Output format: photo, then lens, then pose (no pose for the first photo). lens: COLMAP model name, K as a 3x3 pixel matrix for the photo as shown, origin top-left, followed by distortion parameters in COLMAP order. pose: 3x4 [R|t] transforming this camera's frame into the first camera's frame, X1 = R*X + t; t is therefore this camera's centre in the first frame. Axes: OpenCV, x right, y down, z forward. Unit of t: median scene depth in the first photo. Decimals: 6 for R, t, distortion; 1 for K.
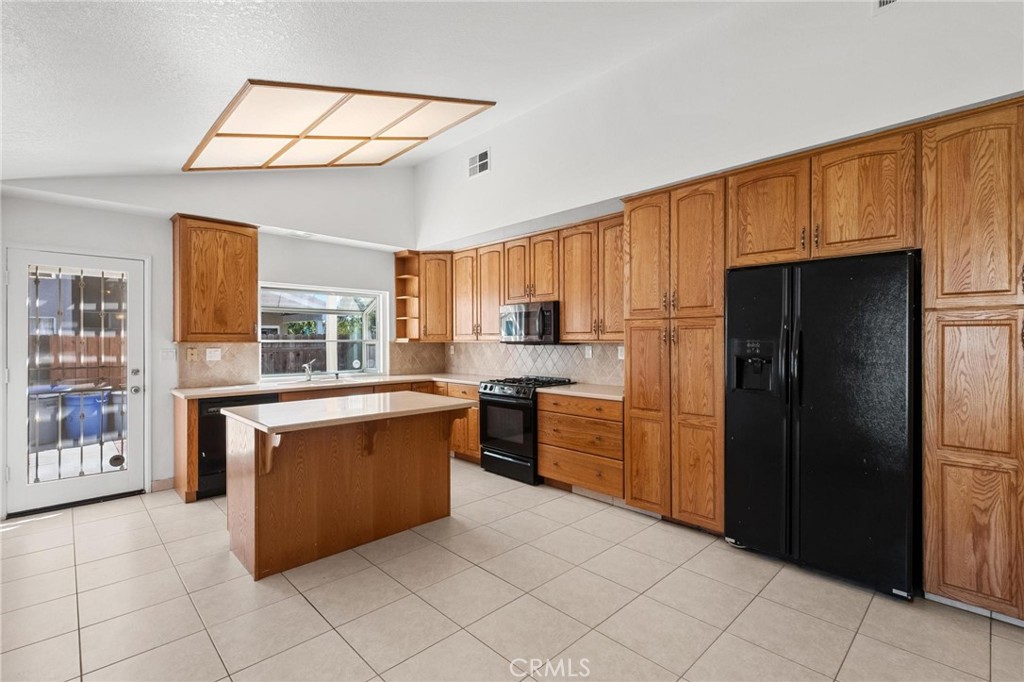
lens RADIAL K [[458.7, 0, 512.0], [0, 458.7, 341.0], [0, 0, 1]] dist [0.001382, 0.000068]
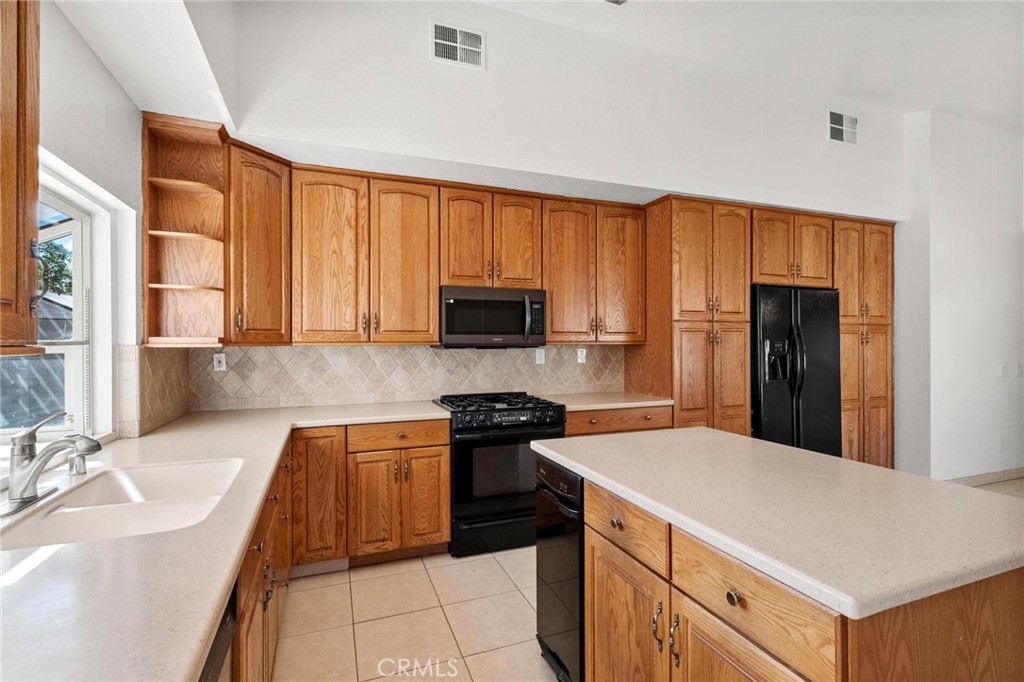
lens RADIAL K [[482.0, 0, 512.0], [0, 482.0, 341.0], [0, 0, 1]] dist [0.014716, -0.008770]
pose [[0.391311, 0.002577, 0.920255, -0.692866], [0.002997, 0.999987, -0.004074, 0.000271], [-0.920254, 0.004352, 0.391298, 0.770220]]
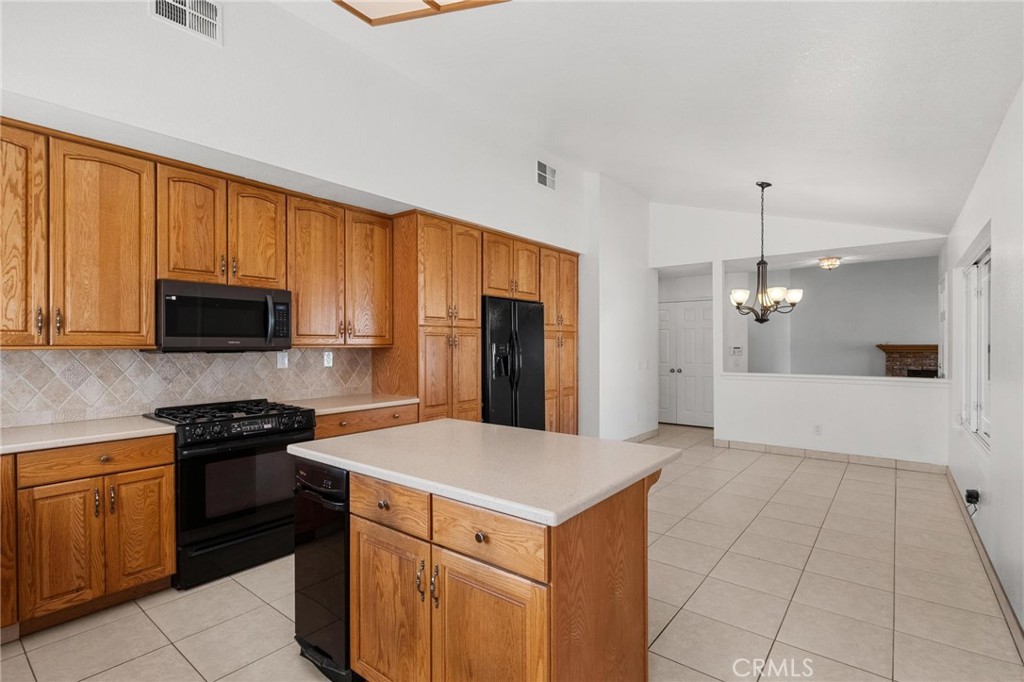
lens RADIAL K [[486.1, 0, 514.7], [0, 486.1, 345.8], [0, 0, 1]] dist [-0.002350, -0.000723]
pose [[-0.133681, -0.000584, 0.991024, -0.749409], [0.004135, 0.999991, 0.001147, 0.000487], [-0.991016, 0.004251, -0.133677, 0.783482]]
